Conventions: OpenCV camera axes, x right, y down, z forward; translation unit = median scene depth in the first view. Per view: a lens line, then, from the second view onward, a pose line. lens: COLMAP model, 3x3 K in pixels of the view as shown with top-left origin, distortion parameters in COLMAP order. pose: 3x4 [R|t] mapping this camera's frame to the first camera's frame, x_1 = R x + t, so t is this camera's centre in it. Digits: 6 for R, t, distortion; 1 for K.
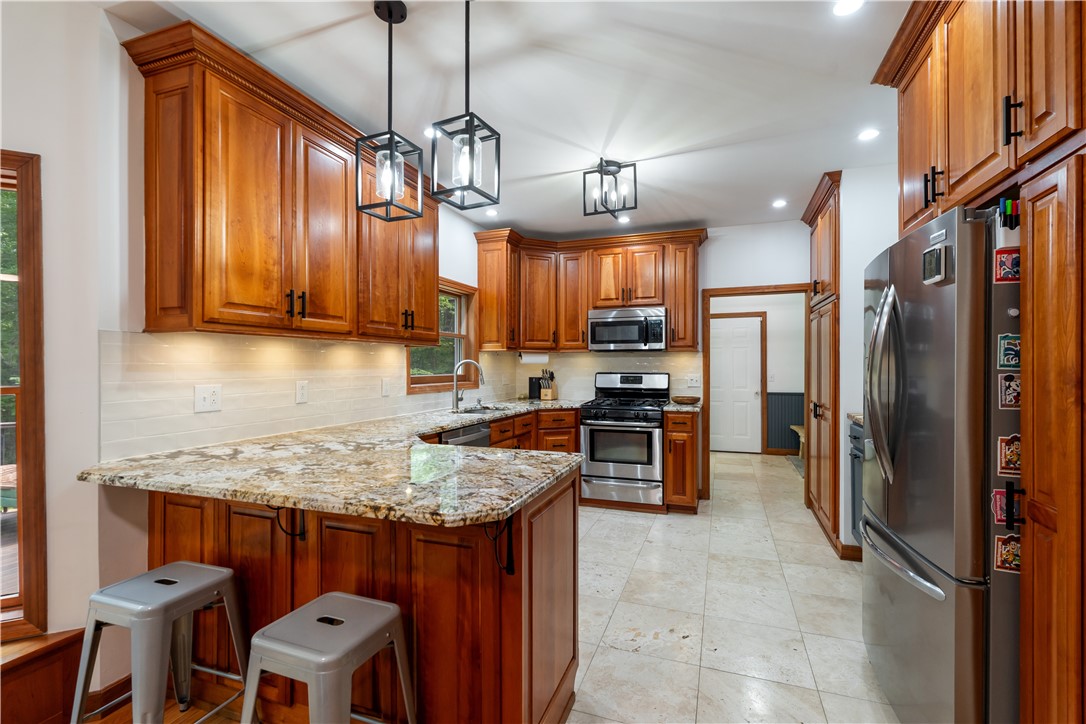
lens RADIAL K [[486.0, 0, 547.6], [0, 486.0, 363.6], [0, 0, 1]] dist [0.000885, -0.000422]
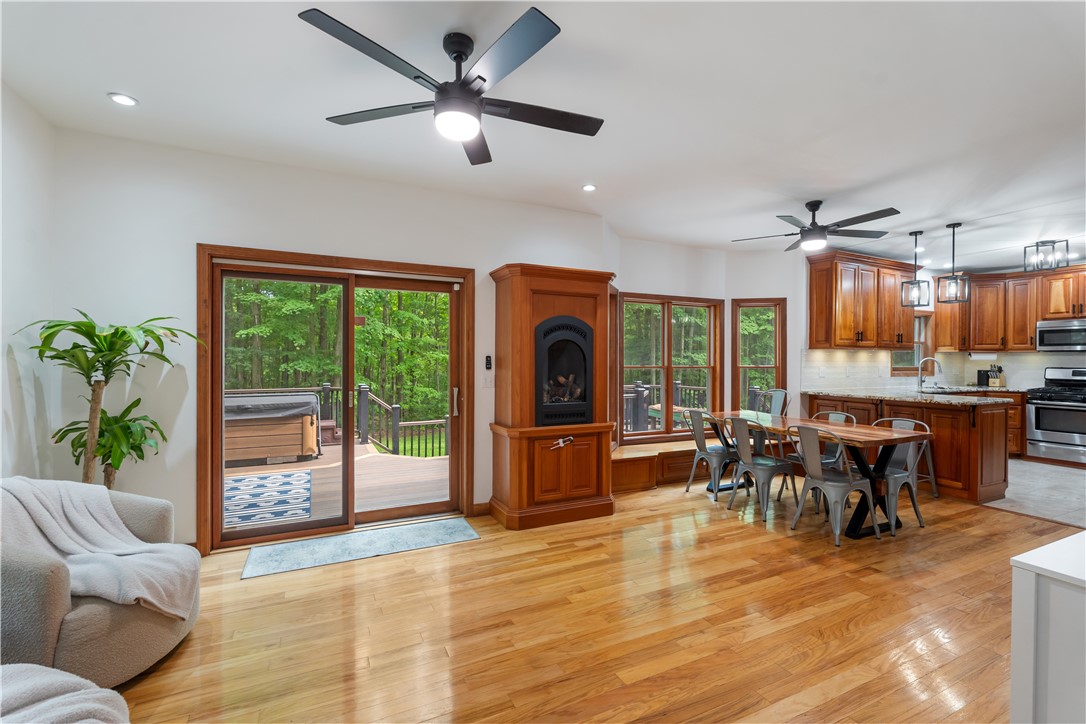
lens RADIAL K [[486.0, 0, 541.4], [0, 486.0, 362.6], [0, 0, 1]] dist [0.000885, -0.000422]
pose [[0.724484, 0.009325, -0.689229, 0.018367], [-0.004747, 0.999952, 0.008539, 0.000826], [0.689275, -0.002914, 0.724494, -0.988129]]
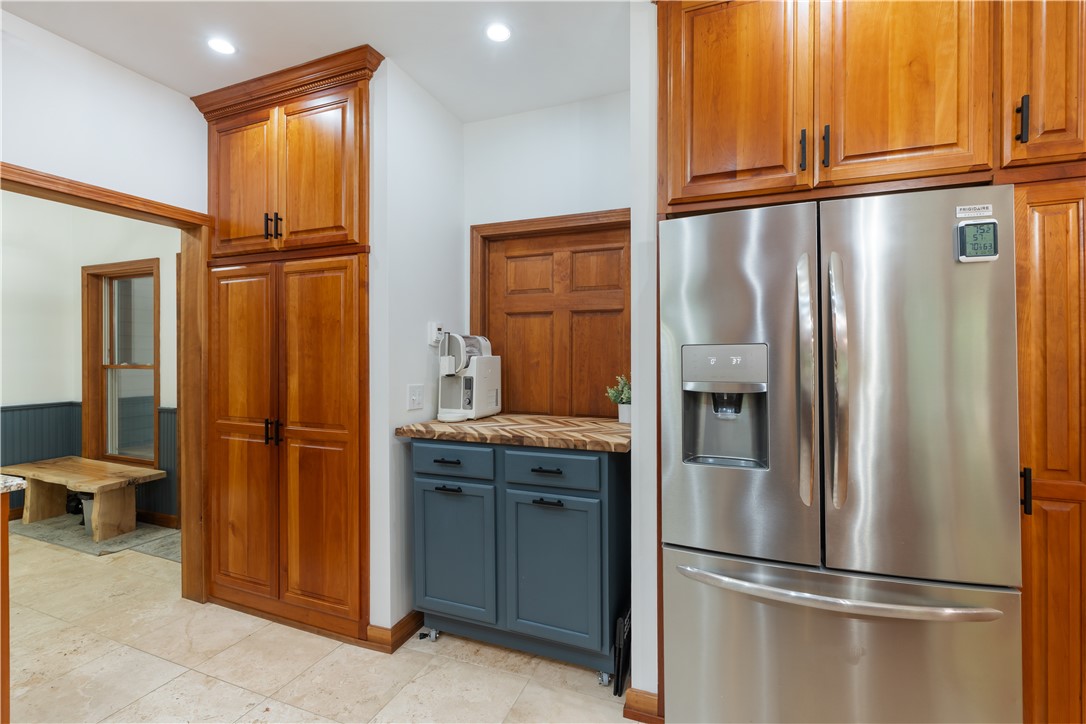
lens RADIAL K [[486.0, 0, 546.5], [0, 486.0, 358.4], [0, 0, 1]] dist [0.000885, -0.000422]
pose [[0.026313, -0.001356, 0.999653, -0.031043], [-0.000409, 0.999999, 0.001367, 0.007592], [-0.999654, -0.000445, 0.026312, 0.651951]]
